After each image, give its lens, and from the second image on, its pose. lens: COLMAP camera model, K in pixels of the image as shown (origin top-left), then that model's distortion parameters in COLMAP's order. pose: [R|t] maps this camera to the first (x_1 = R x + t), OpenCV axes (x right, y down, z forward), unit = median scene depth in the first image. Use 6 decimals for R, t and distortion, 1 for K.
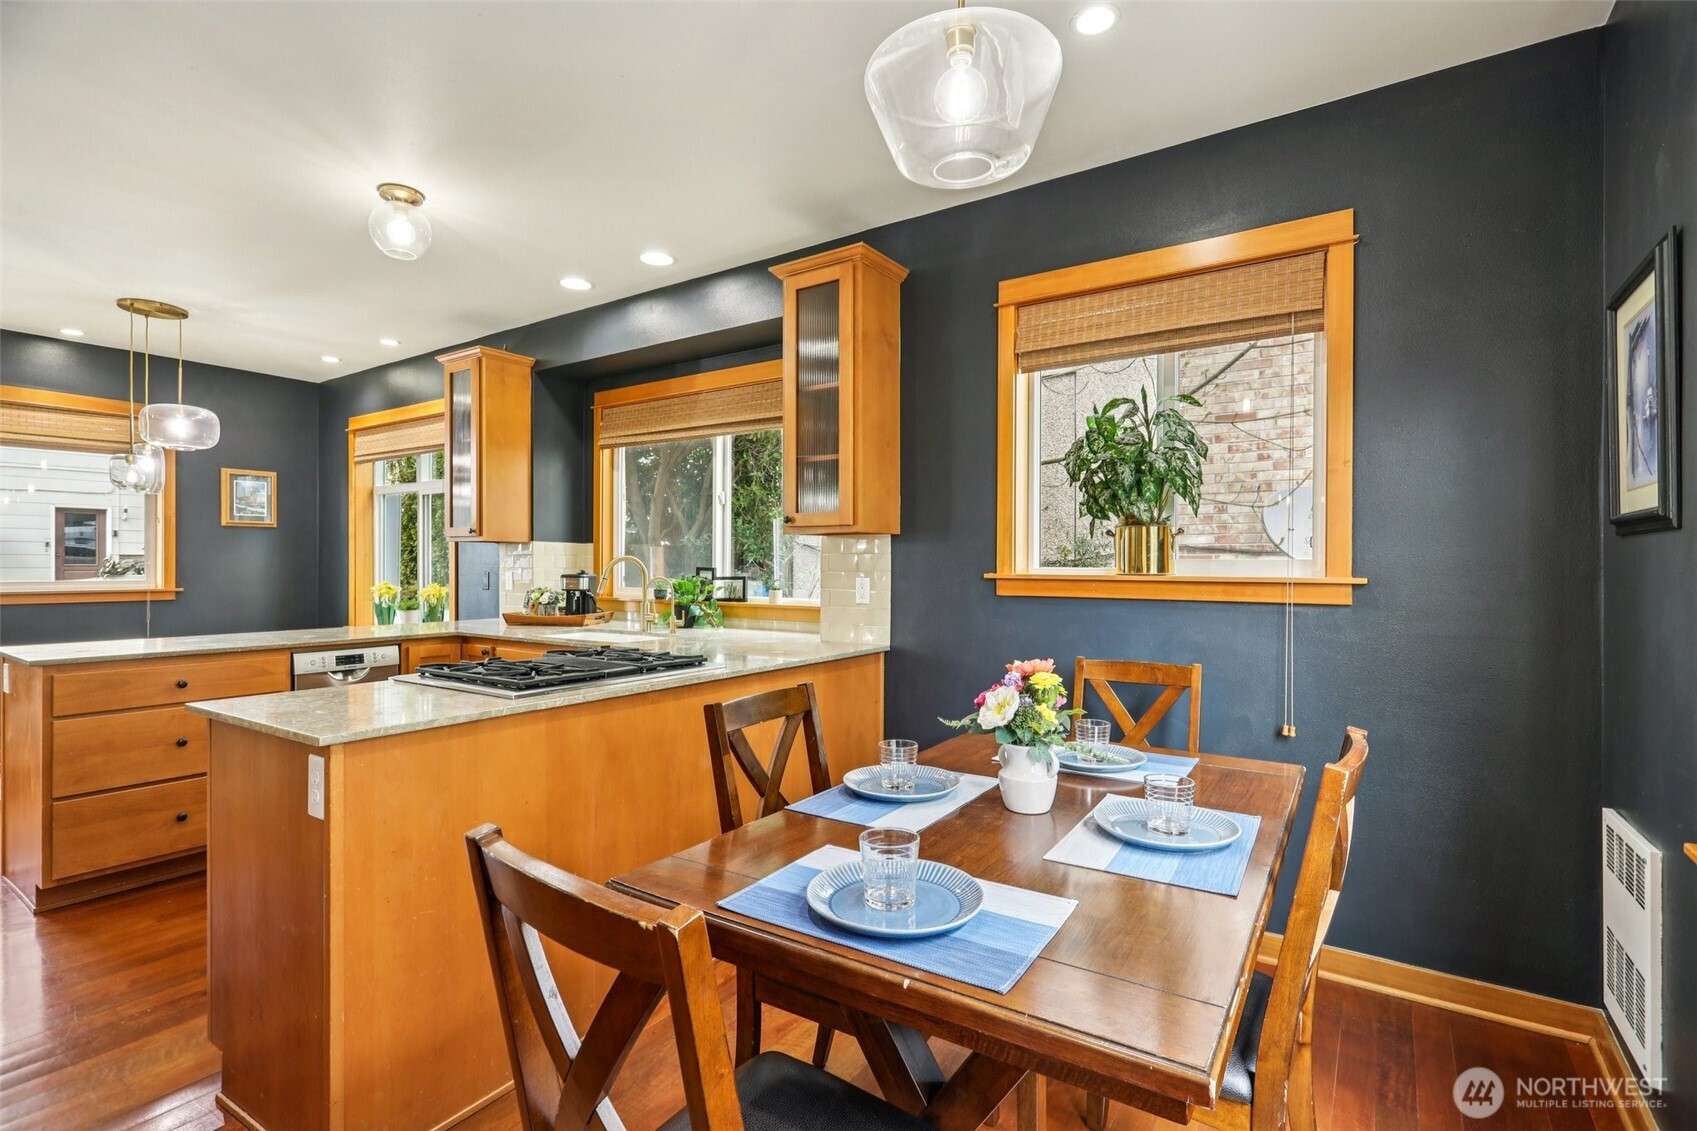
lens RADIAL K [[793.3, 0, 855.9], [0, 793.3, 567.9], [0, 0, 1]] dist [-0.006329, 0.003291]
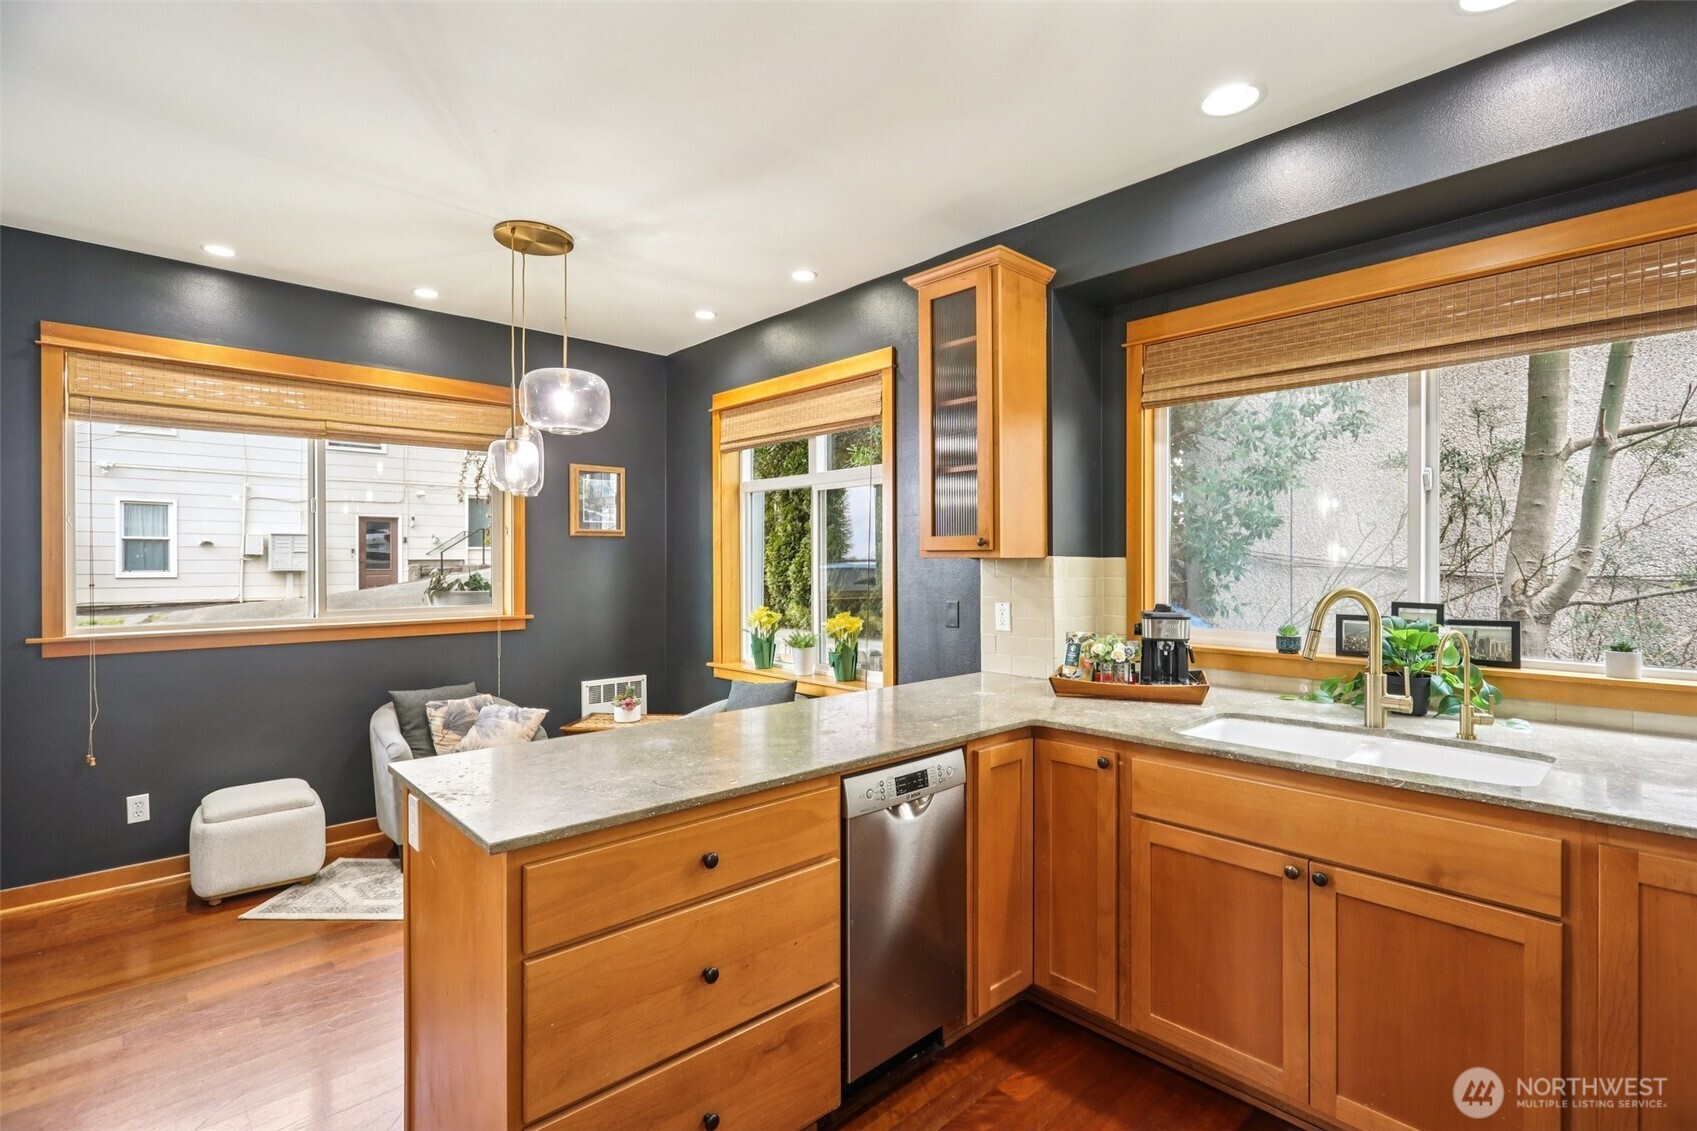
lens RADIAL K [[793.3, 0, 850.4], [0, 793.3, 564.7], [0, 0, 1]] dist [-0.006329, 0.003291]
pose [[0.974840, -0.004591, -0.222860, -0.477005], [0.004718, 0.999989, 0.000034, -0.030854], [0.222857, -0.001085, 0.974851, 0.384652]]
